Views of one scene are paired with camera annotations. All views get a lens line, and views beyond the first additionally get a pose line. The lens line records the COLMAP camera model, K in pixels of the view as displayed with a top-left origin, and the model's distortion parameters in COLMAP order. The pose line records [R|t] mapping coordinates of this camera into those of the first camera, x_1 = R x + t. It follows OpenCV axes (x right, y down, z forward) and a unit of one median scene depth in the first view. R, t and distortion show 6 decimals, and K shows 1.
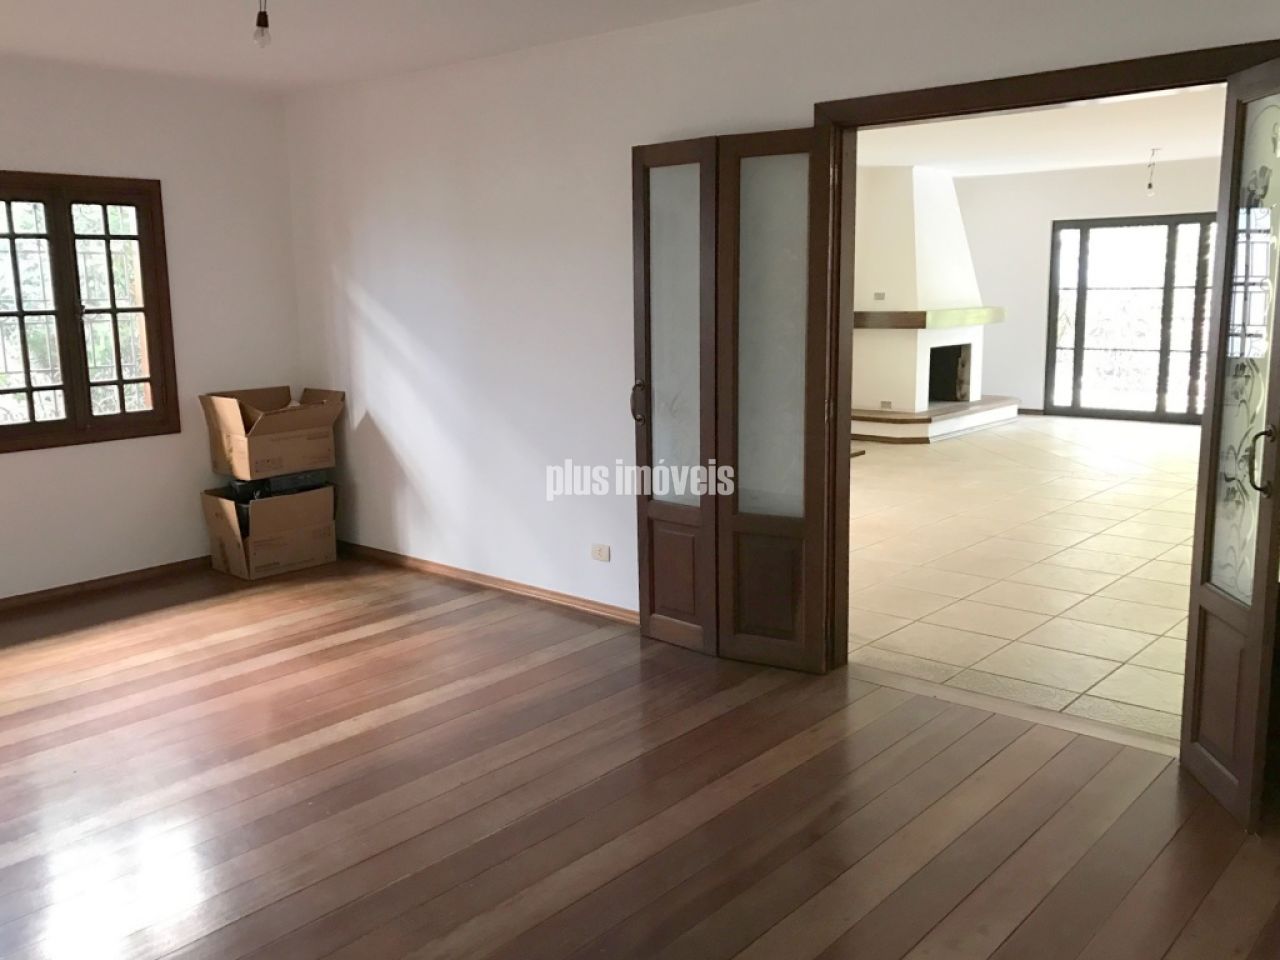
lens RADIAL K [[1065.0, 0, 639.2], [0, 1065.0, 484.2], [0, 0, 1]] dist [0.005797, -0.005391]
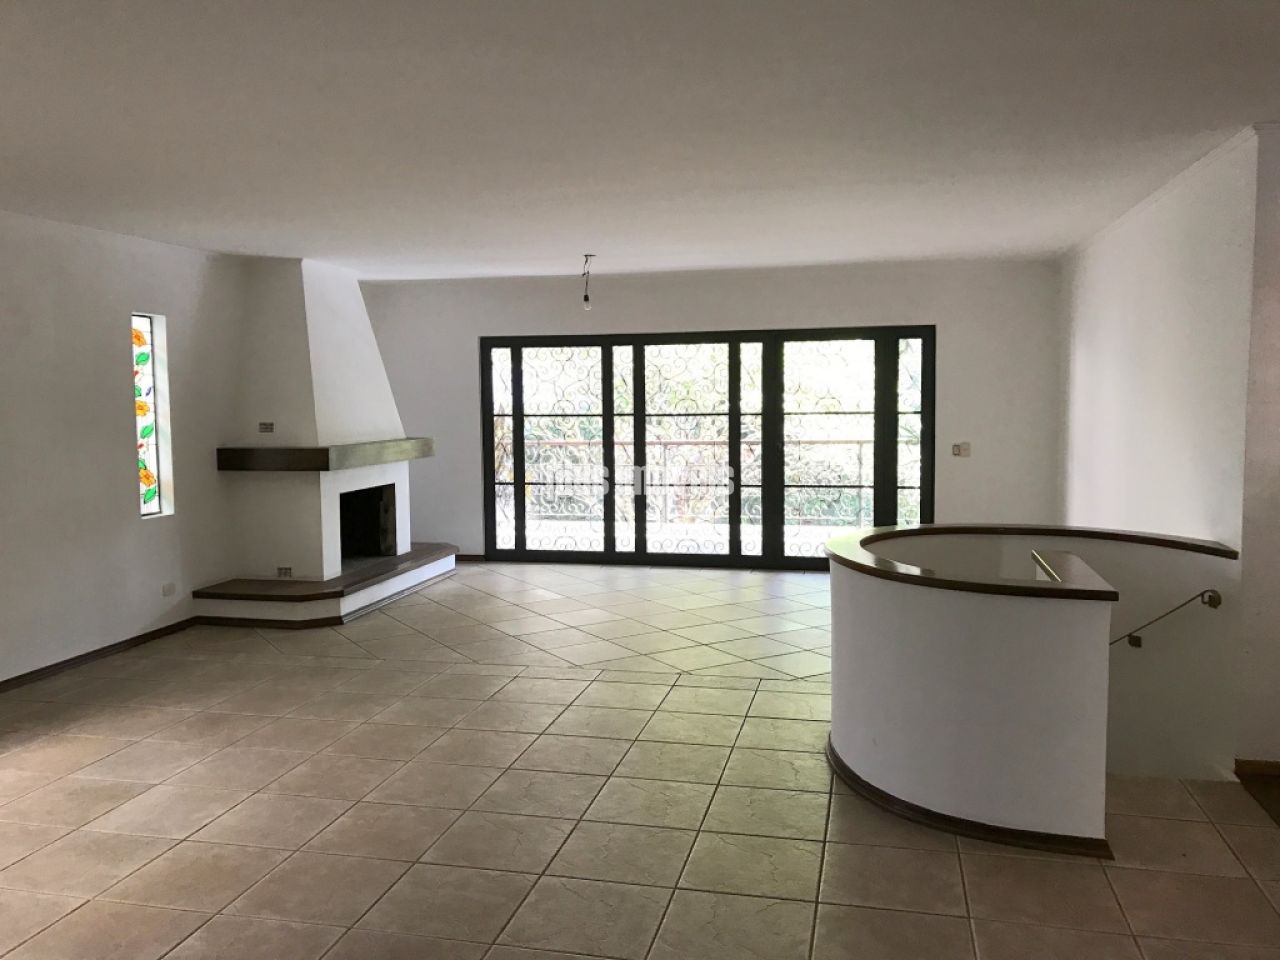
lens RADIAL K [[1065.0, 0, 641.5], [0, 1065.0, 480.9], [0, 0, 1]] dist [0.005797, -0.005391]
pose [[0.874541, -0.029917, 0.484028, 0.088023], [0.082257, 0.992784, -0.087259, -0.049773], [-0.477924, 0.116126, 0.870691, 0.217280]]
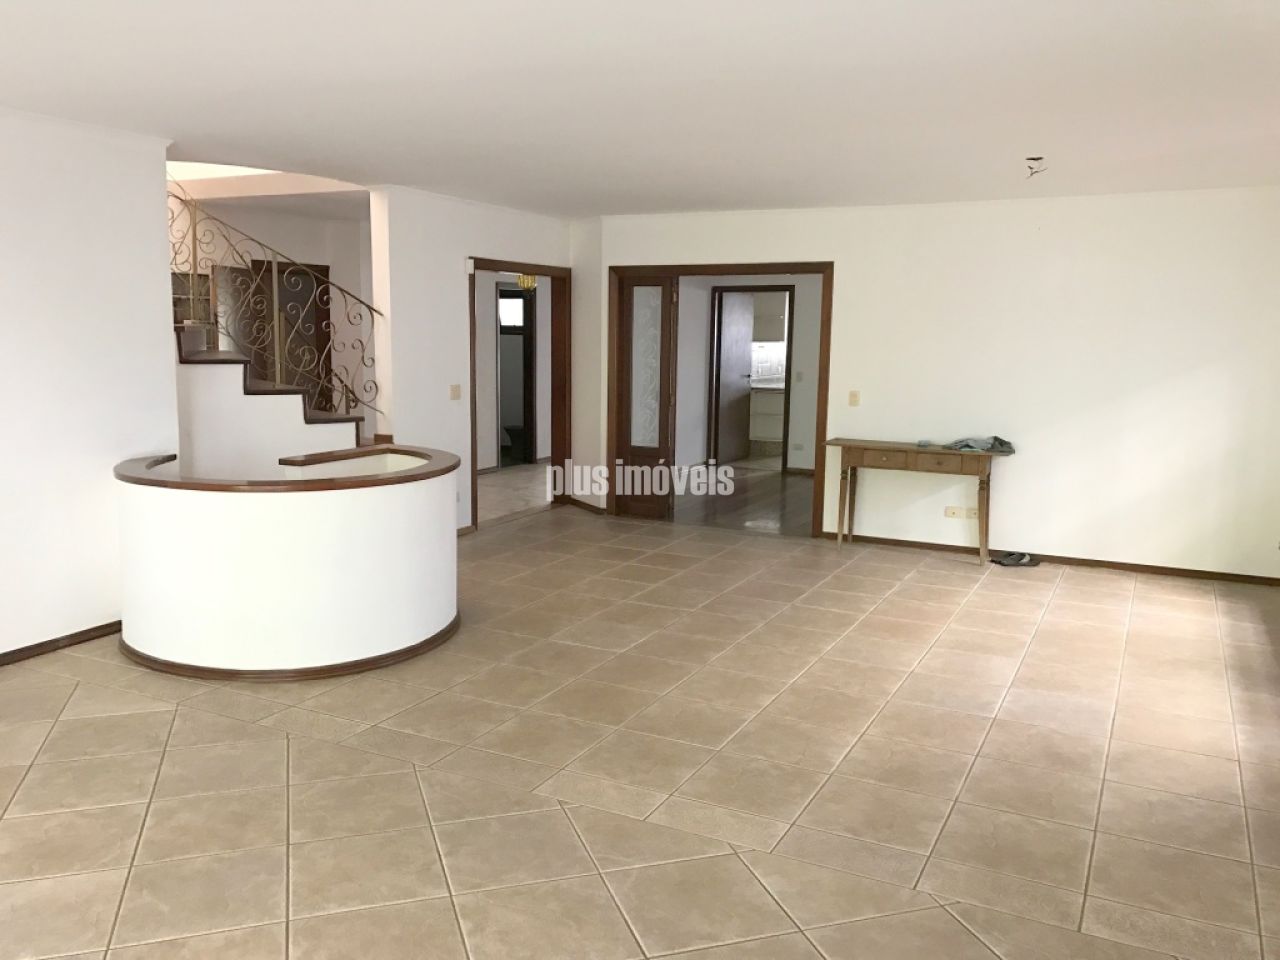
lens RADIAL K [[1065.0, 0, 640.3], [0, 1065.0, 479.0], [0, 0, 1]] dist [0.005797, -0.005391]
pose [[-0.966592, 0.034284, -0.254018, 0.394998], [-0.047635, 0.949725, 0.309441, -0.210178], [0.251856, 0.311203, -0.916363, 1.041116]]
